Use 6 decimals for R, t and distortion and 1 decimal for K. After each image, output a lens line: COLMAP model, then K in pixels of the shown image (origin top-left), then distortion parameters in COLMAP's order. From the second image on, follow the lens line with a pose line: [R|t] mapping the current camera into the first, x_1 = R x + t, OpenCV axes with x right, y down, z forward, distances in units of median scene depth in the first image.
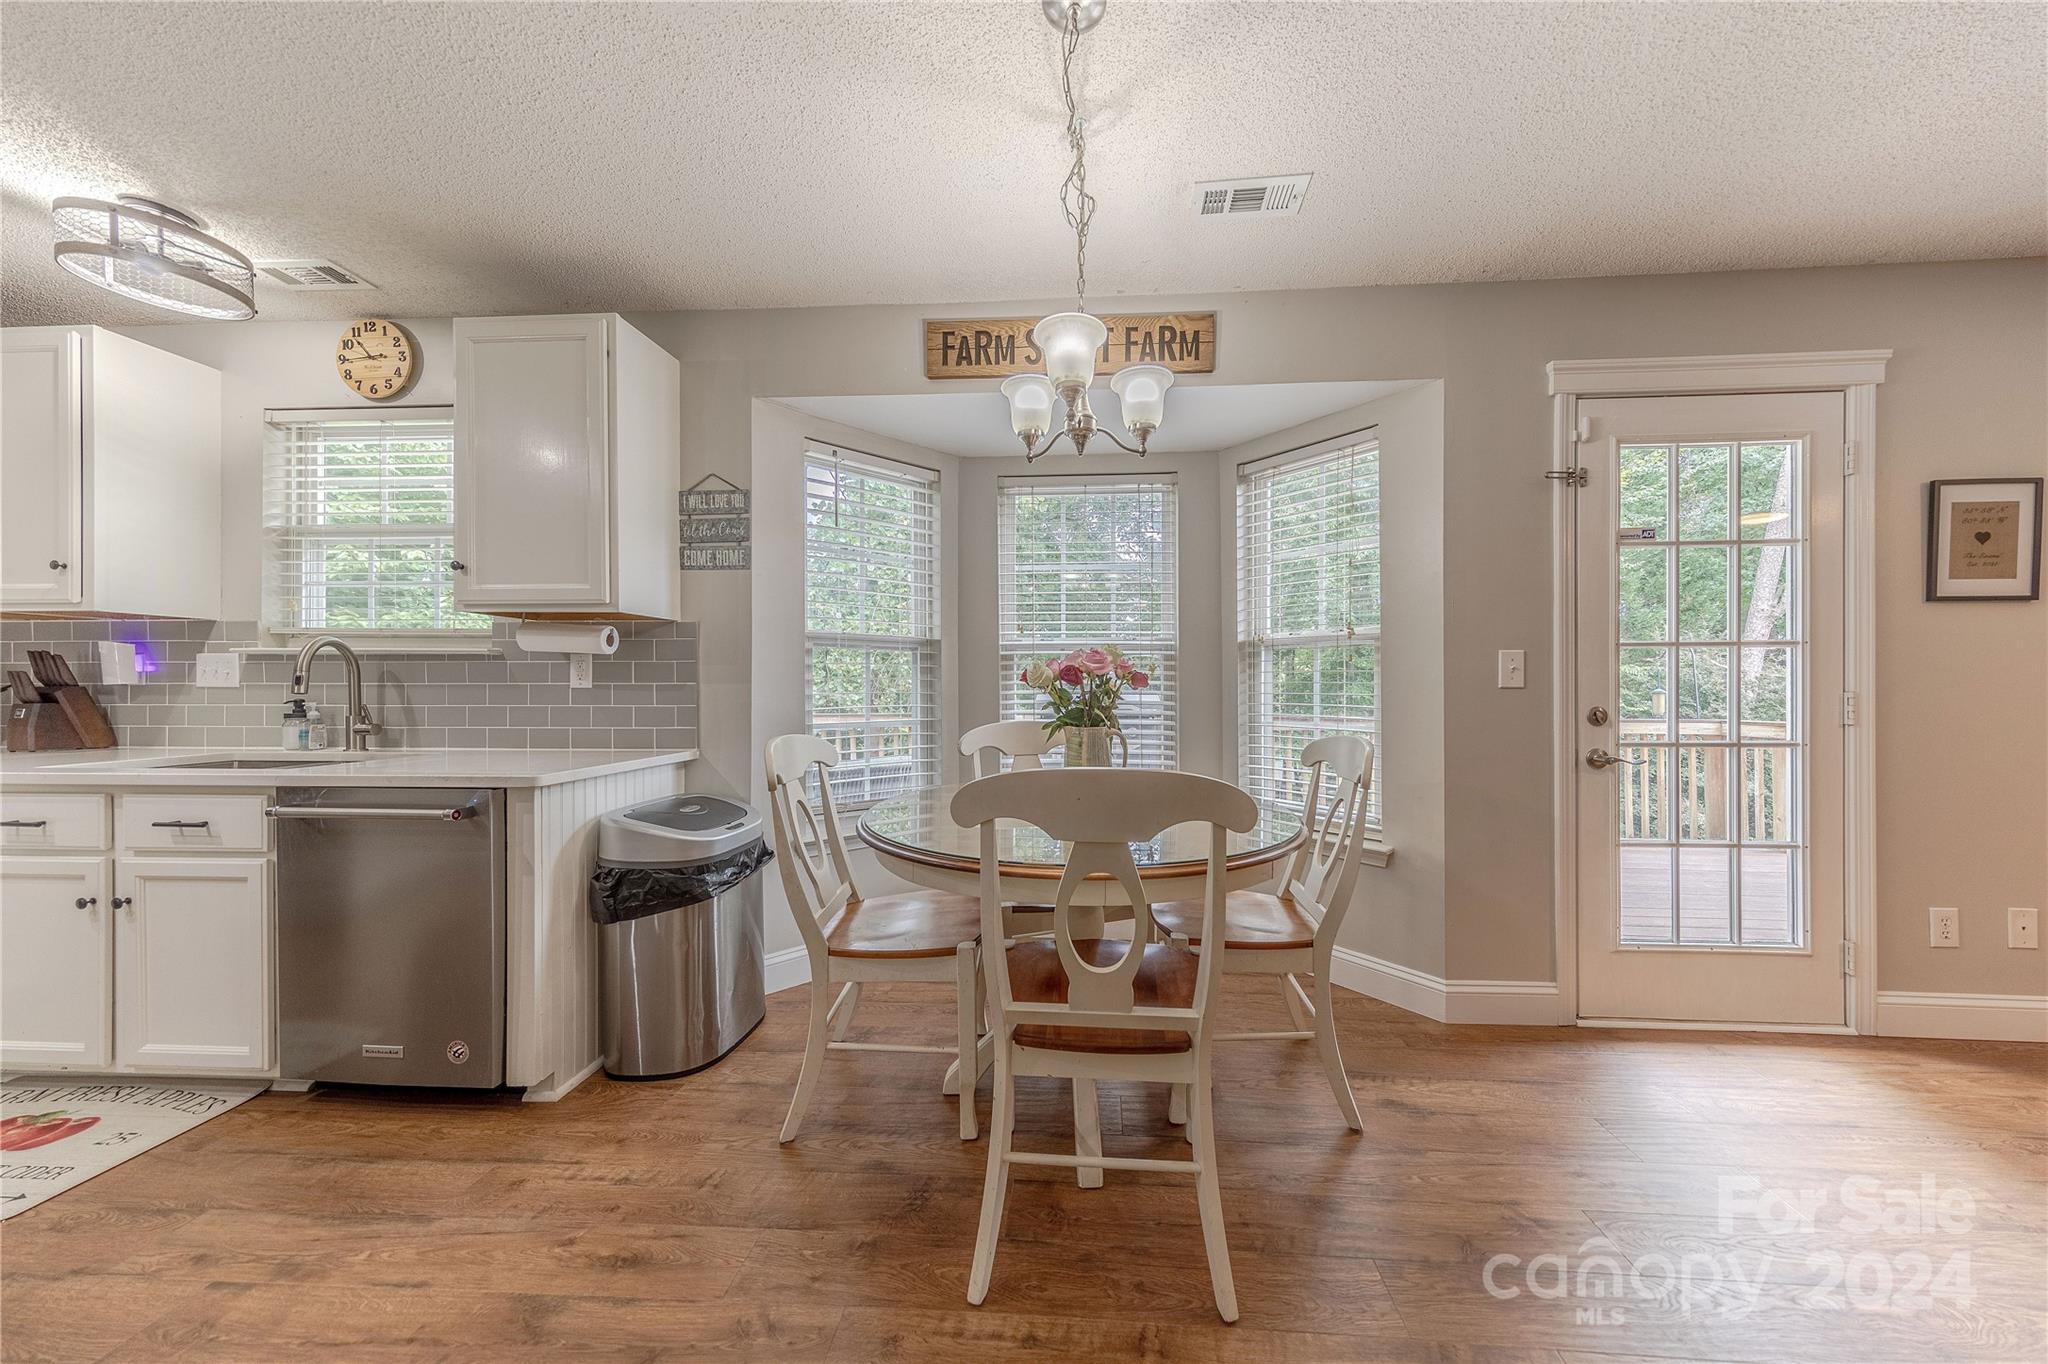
lens RADIAL K [[650.8, 0, 1062.9], [0, 650.8, 687.1], [0, 0, 1]] dist [0.011139, -0.001702]
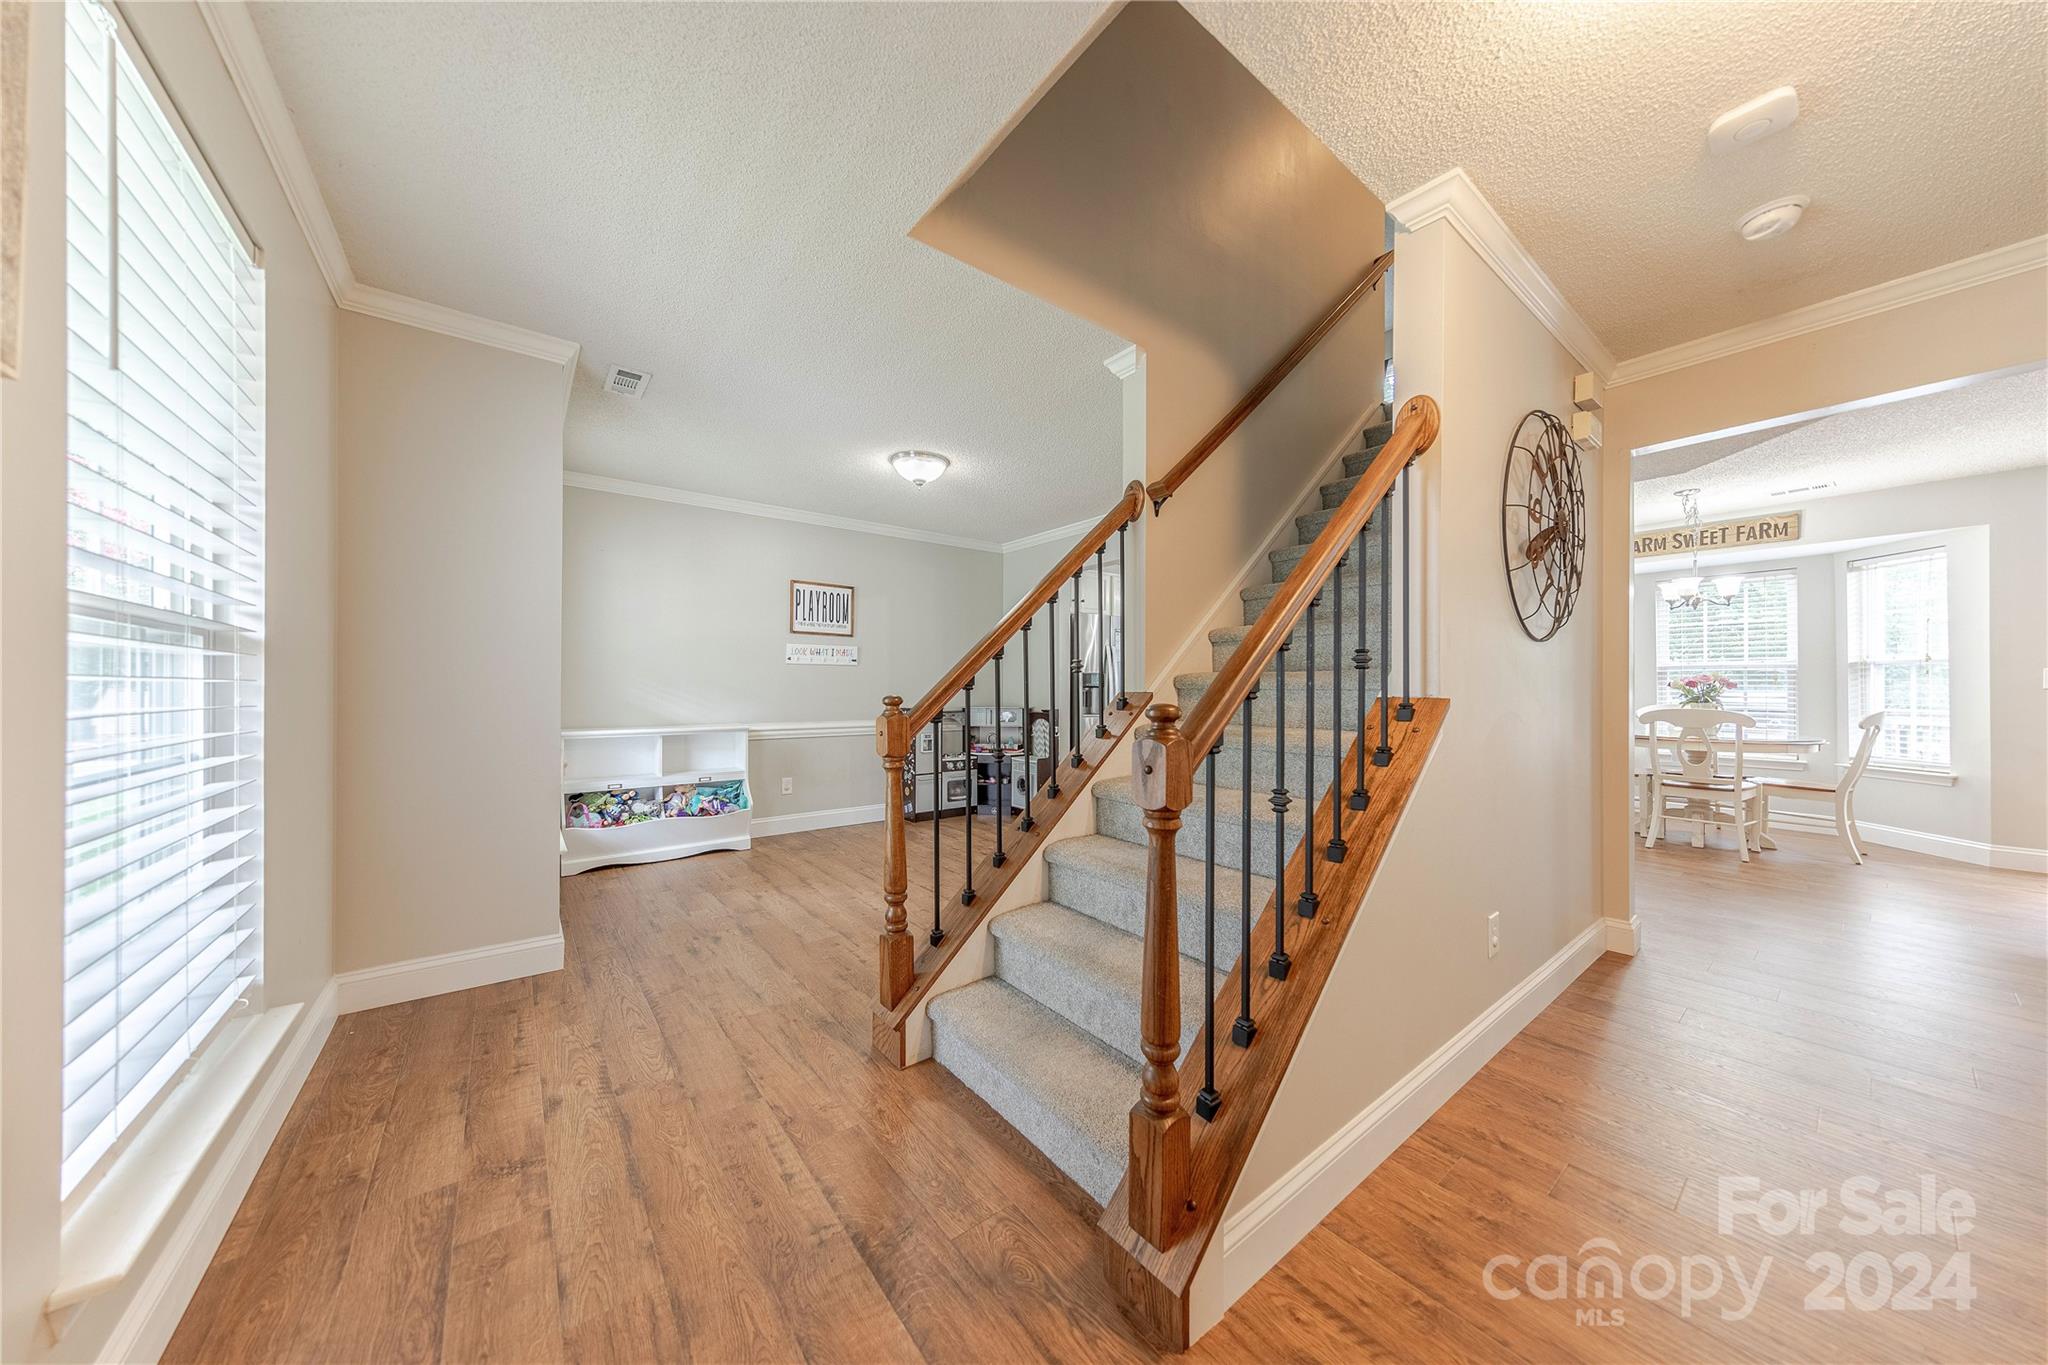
lens RADIAL K [[650.8, 0, 1002.4], [0, 650.8, 687.5], [0, 0, 1]] dist [0.011139, -0.001702]
pose [[0.646473, -0.001046, -0.762936, 0.190908], [0.000703, 0.999999, -0.000776, -0.004921], [0.762937, -0.000035, 0.646473, -2.345723]]
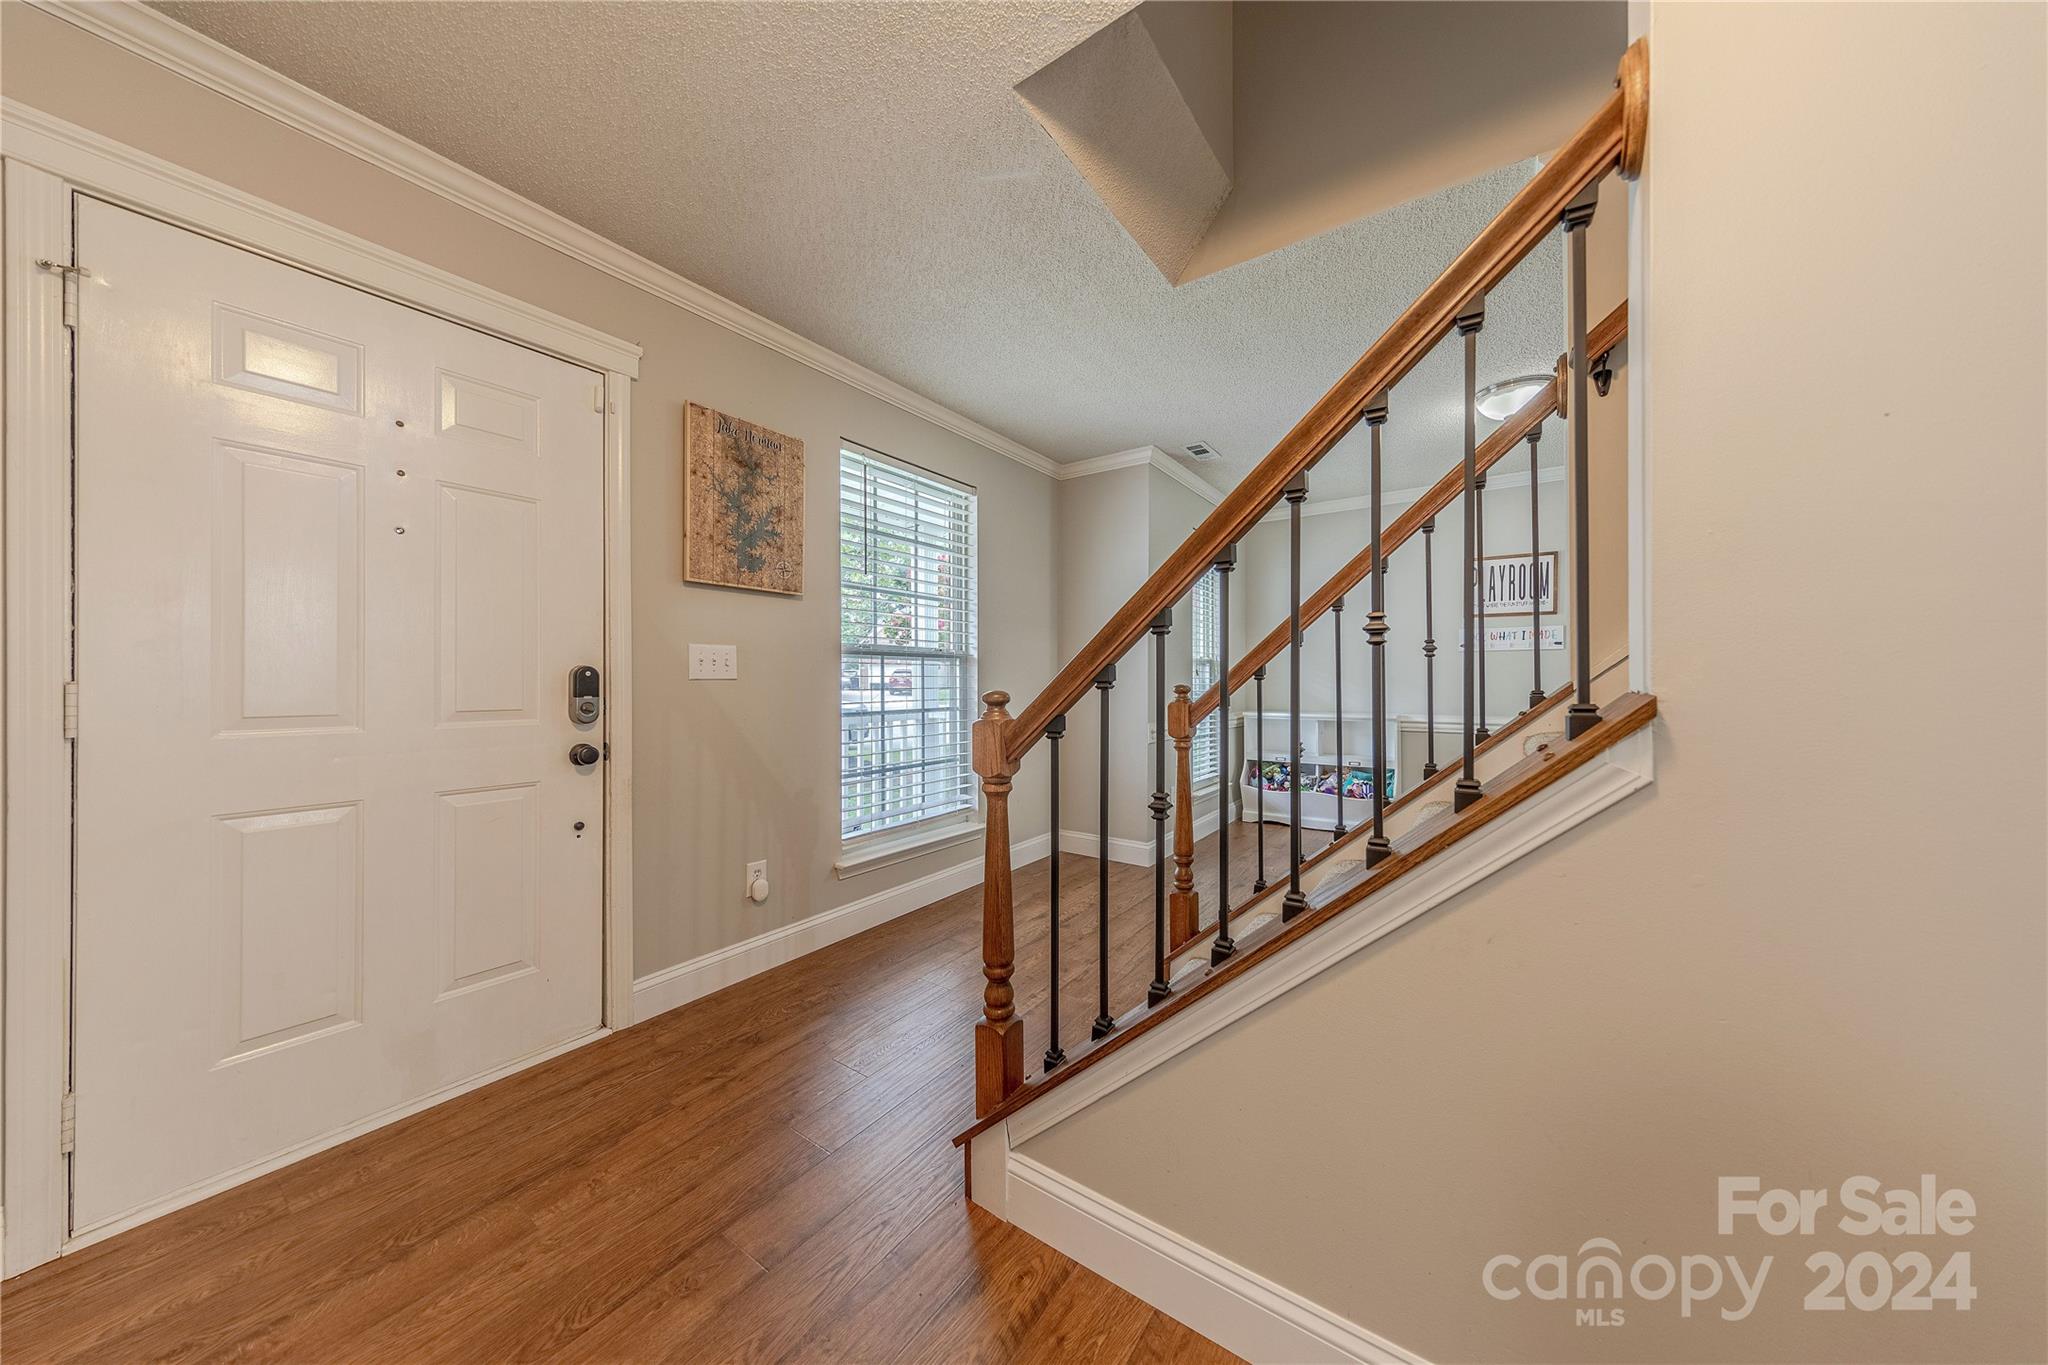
lens RADIAL K [[650.8, 0, 1062.0], [0, 650.8, 668.1], [0, 0, 1]] dist [0.011139, -0.001702]
pose [[-0.494431, -0.014810, -0.869091, 0.409141], [0.006573, 0.999763, -0.020776, -0.001632], [0.869192, -0.015985, -0.494216, -1.528055]]
